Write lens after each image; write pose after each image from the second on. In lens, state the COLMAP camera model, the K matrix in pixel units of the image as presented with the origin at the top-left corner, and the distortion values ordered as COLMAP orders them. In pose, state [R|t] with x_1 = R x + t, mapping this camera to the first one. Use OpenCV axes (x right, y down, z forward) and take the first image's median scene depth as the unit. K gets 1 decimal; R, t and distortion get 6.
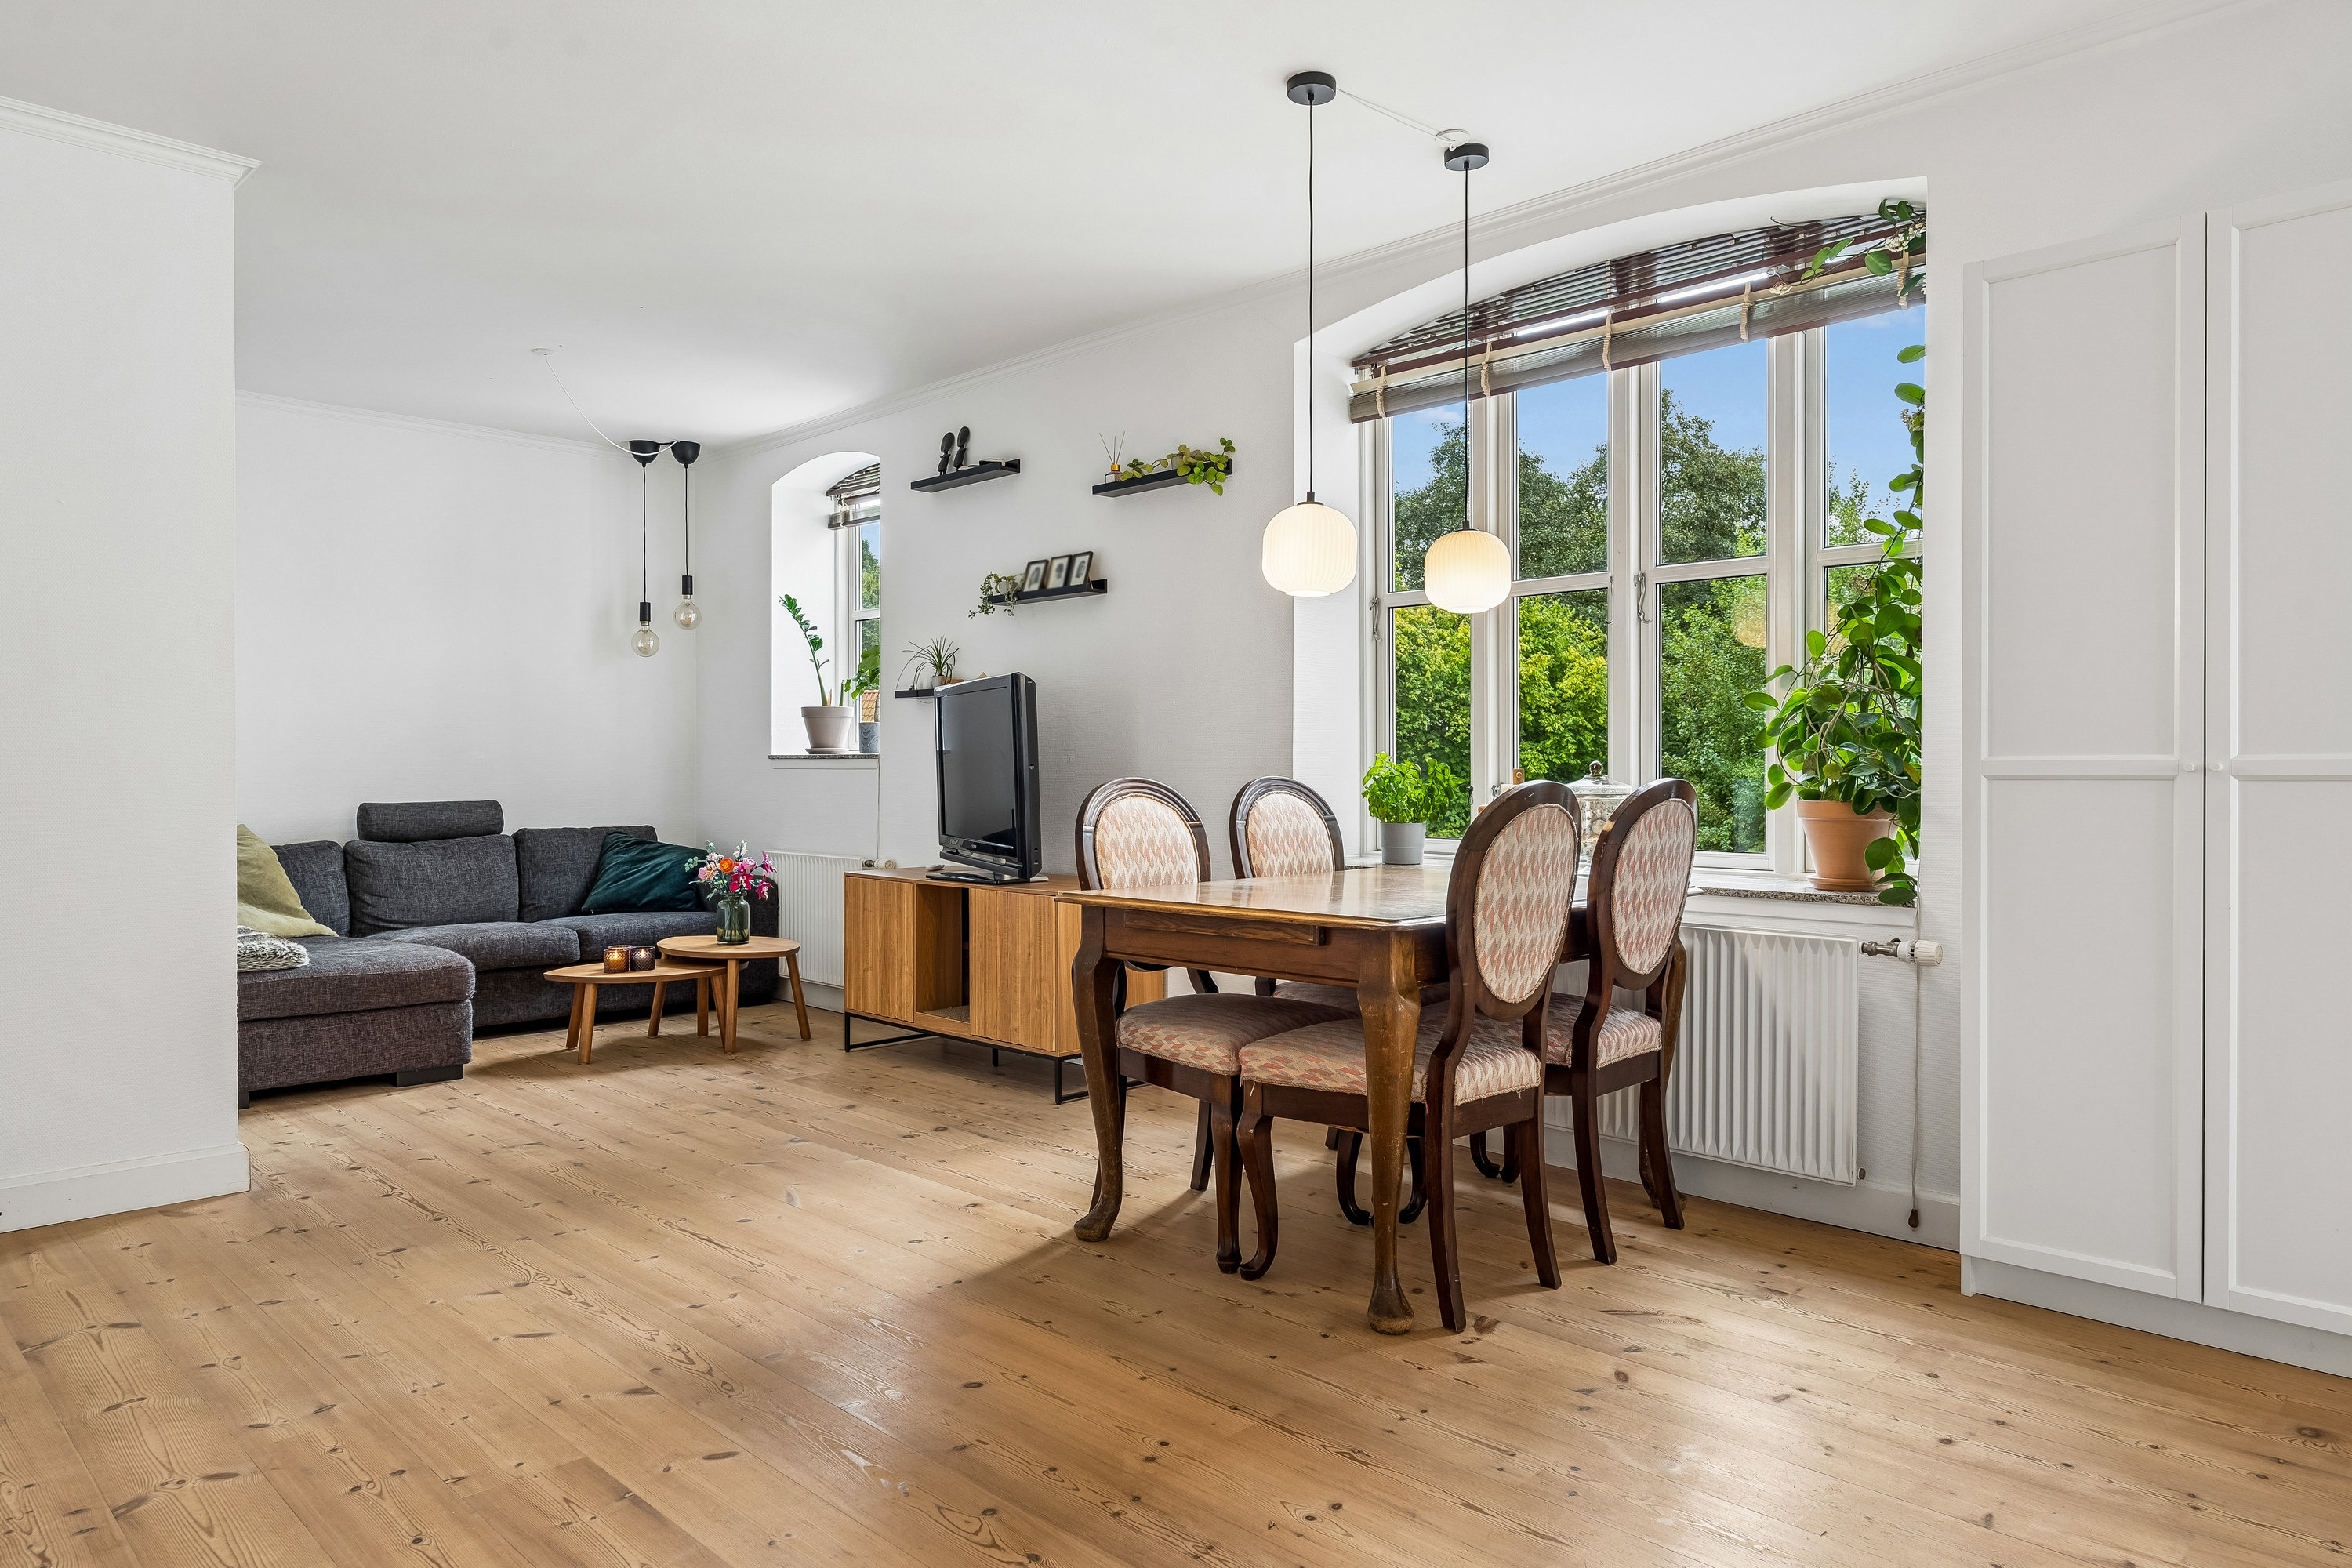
lens RADIAL K [[1471.3, 0, 1168.4], [0, 1471.3, 789.3], [0, 0, 1]] dist [-0.003529, -0.000345]
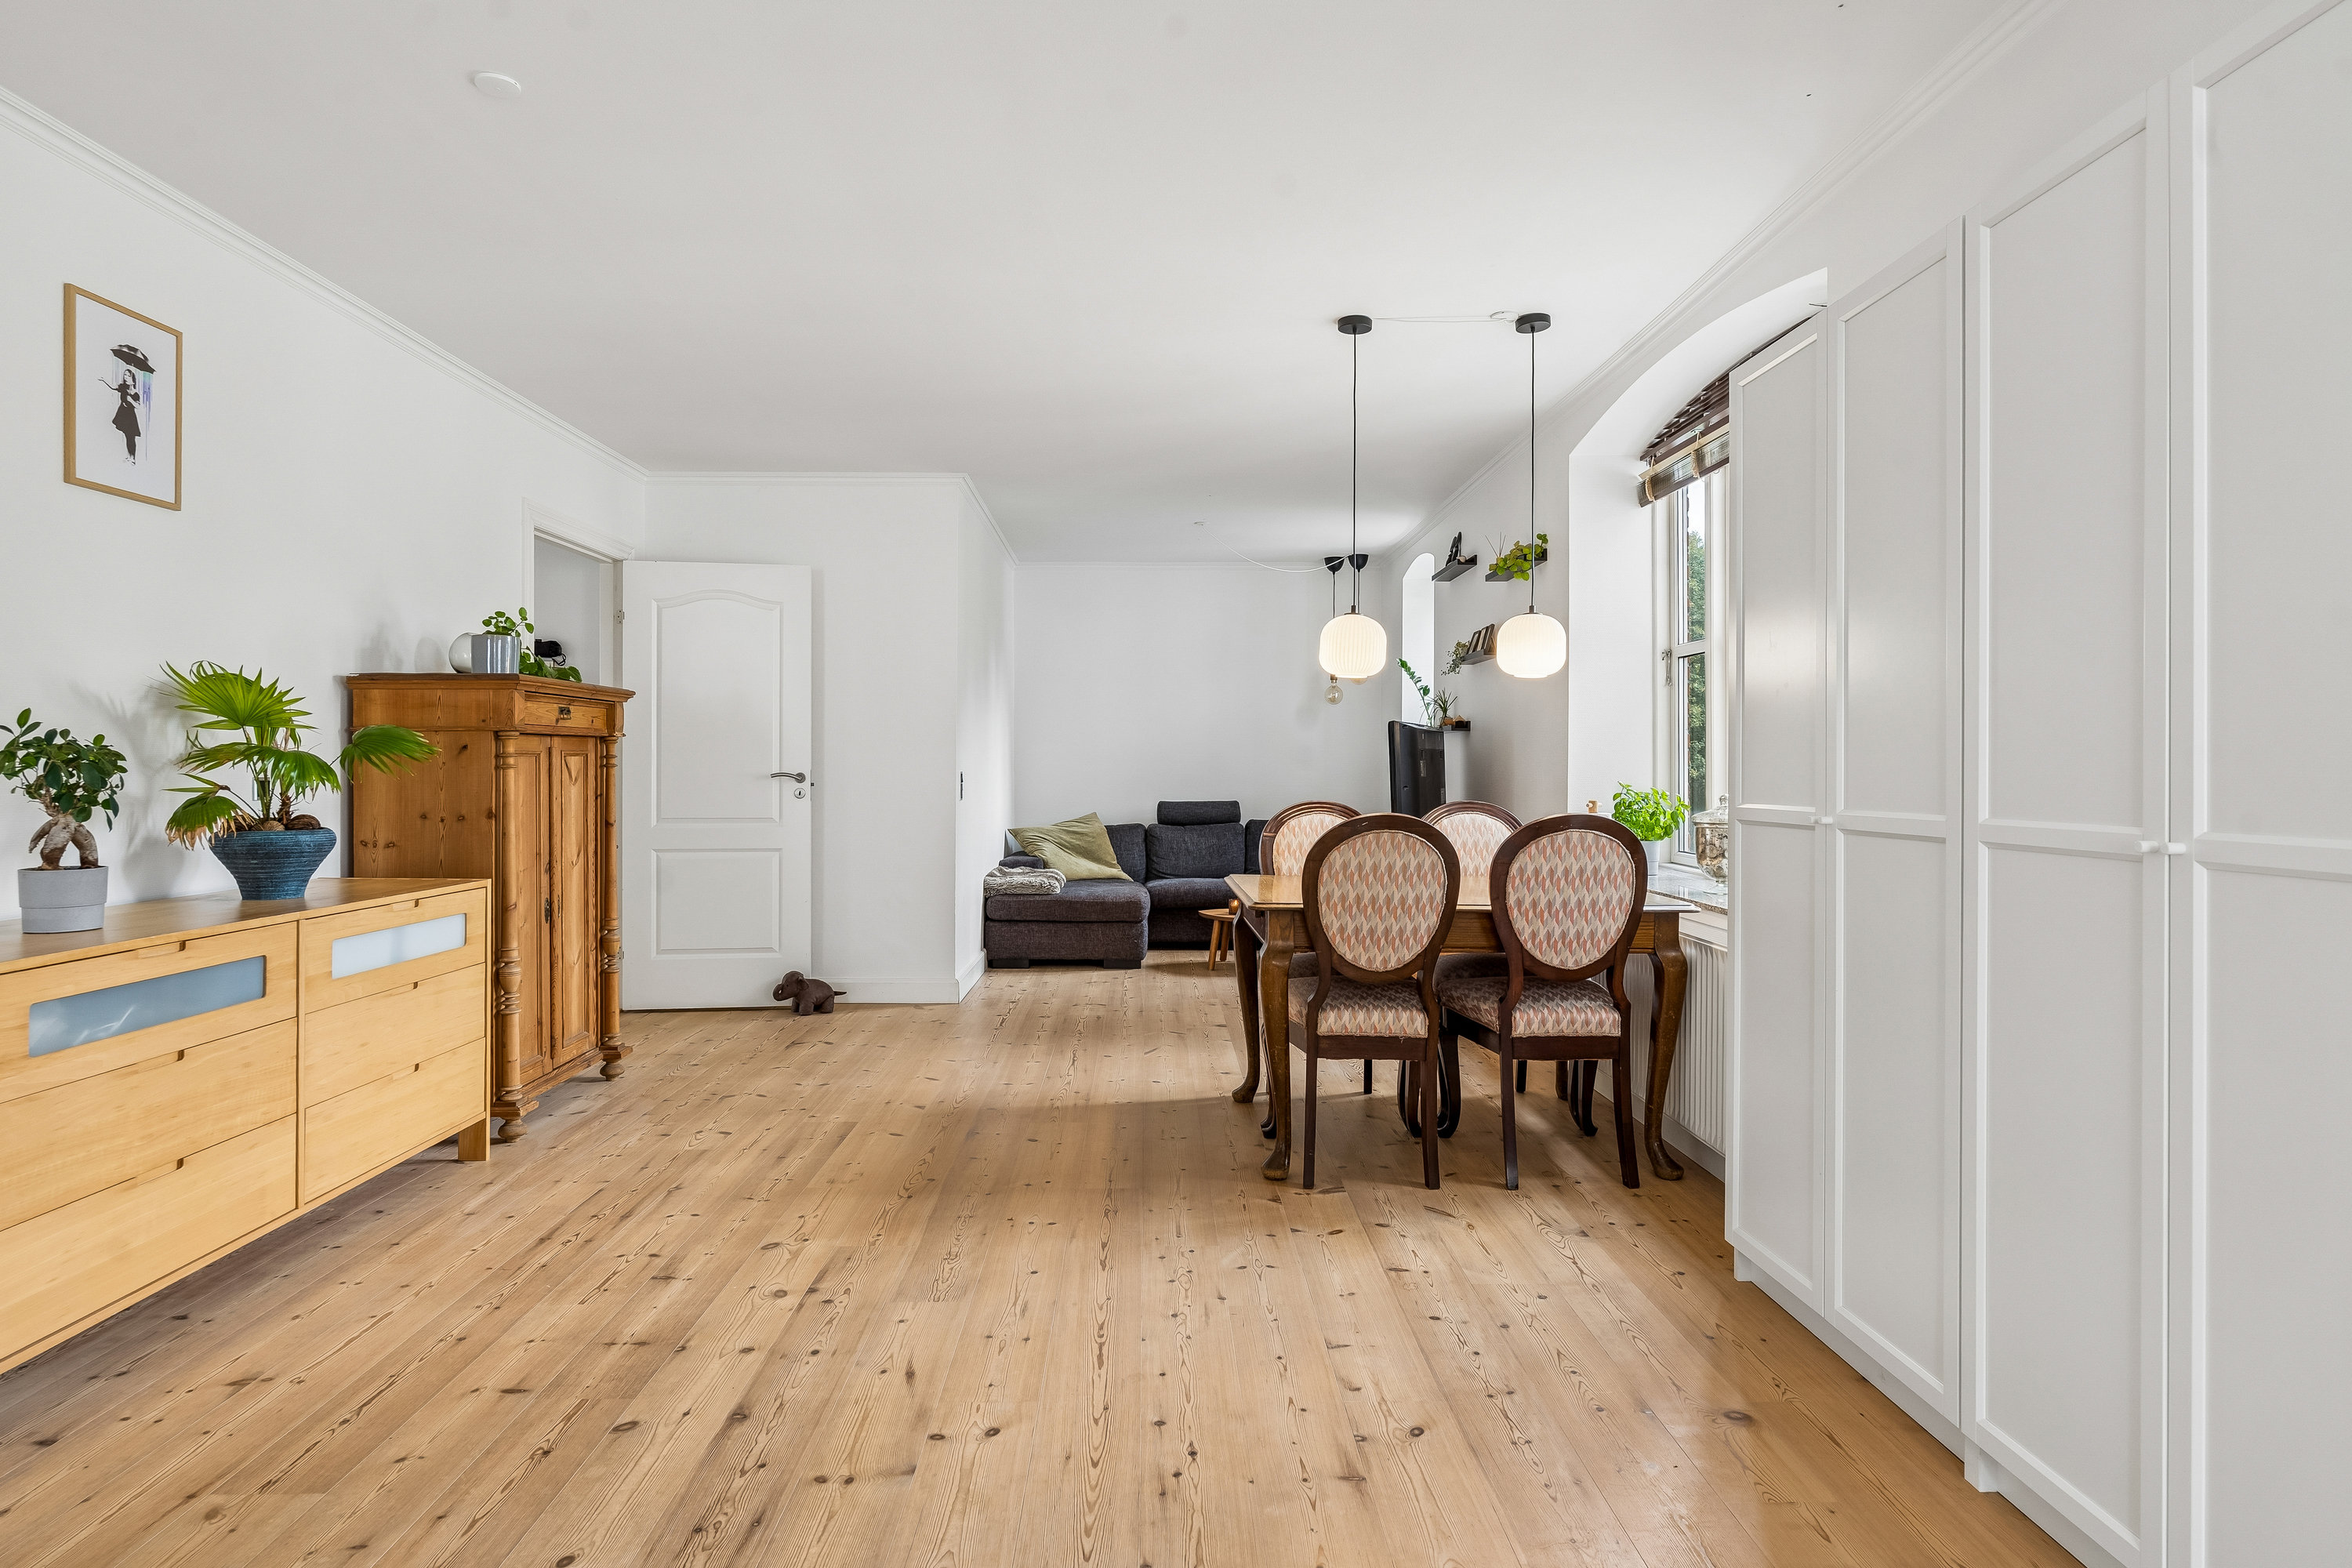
lens RADIAL K [[1238.8, 0, 1187.0], [0, 1238.8, 773.9], [0, 0, 1]] dist [-0.008972, 0.001361]
pose [[0.730559, 0.007376, -0.682809, 0.475927], [-0.013379, 0.999904, -0.003513, -0.018963], [0.682718, 0.011701, 0.730588, 0.006880]]
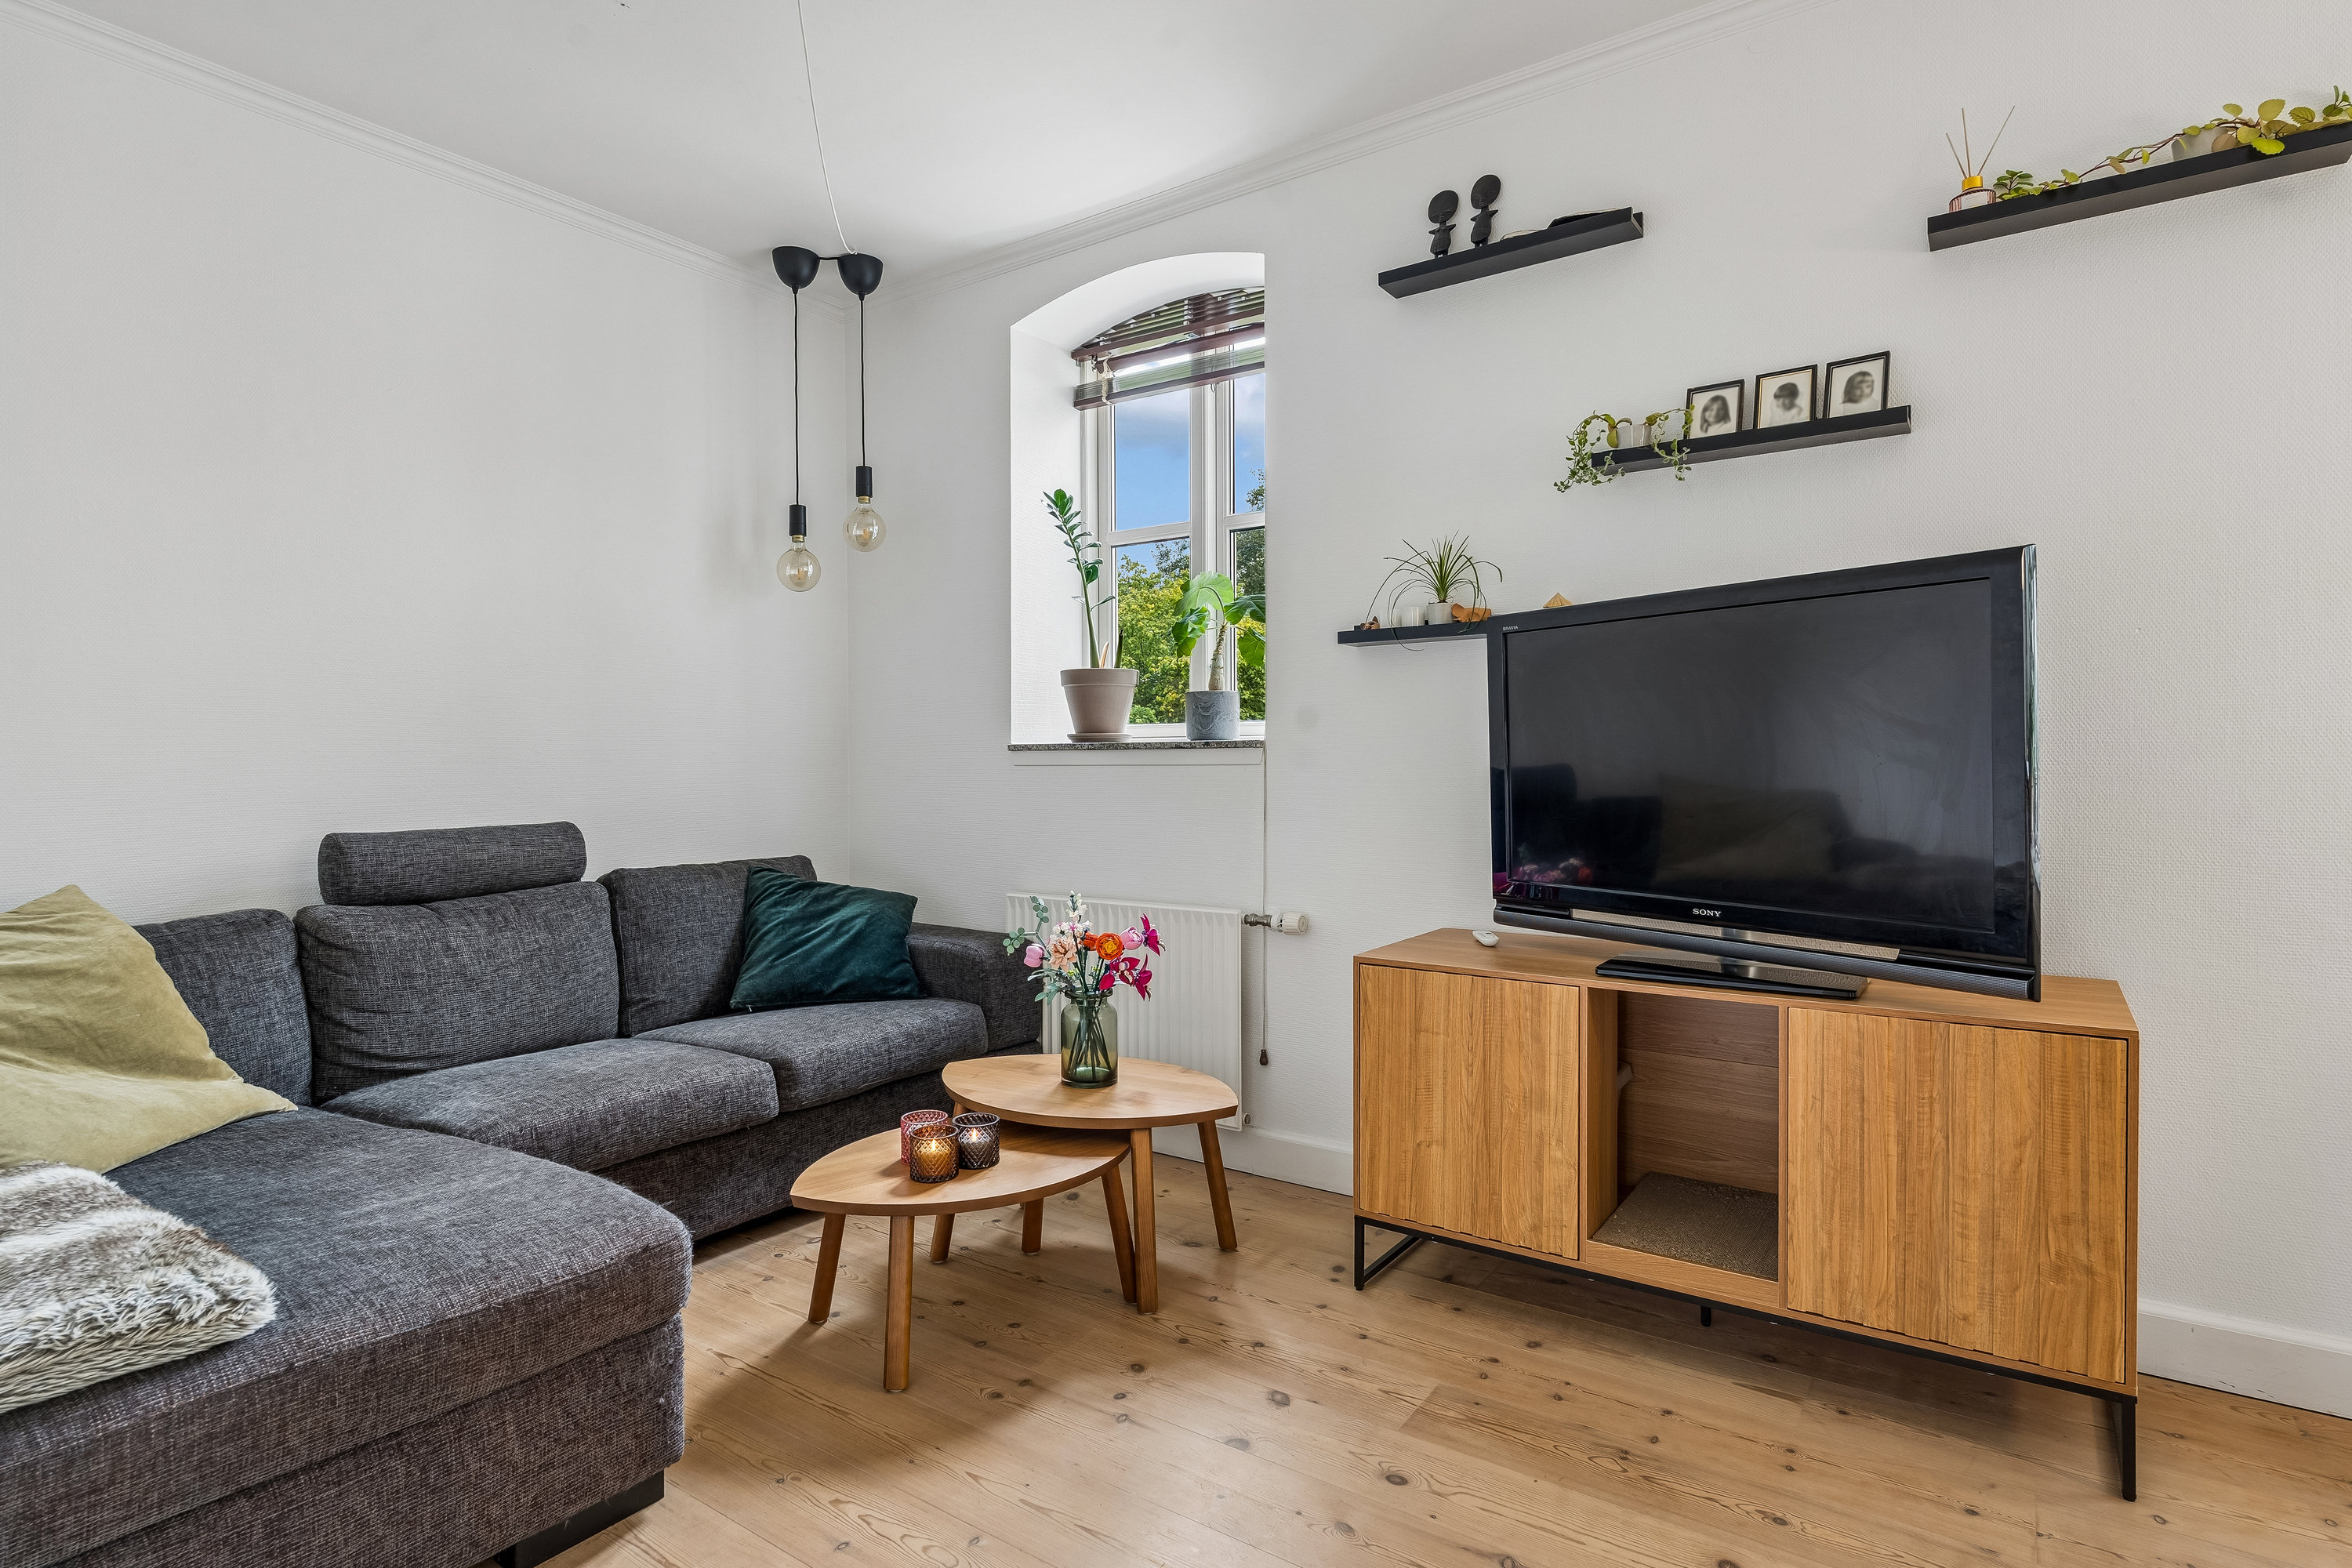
lens RADIAL K [[1177.0, 0, 1165.4], [0, 1177.0, 784.0], [0, 0, 1]] dist [-0.005659, -0.002314]
pose [[0.983824, -0.008542, 0.178936, -0.368293], [0.008567, 0.999963, 0.000632, -0.007004], [-0.178935, 0.000911, 0.983861, 0.595380]]
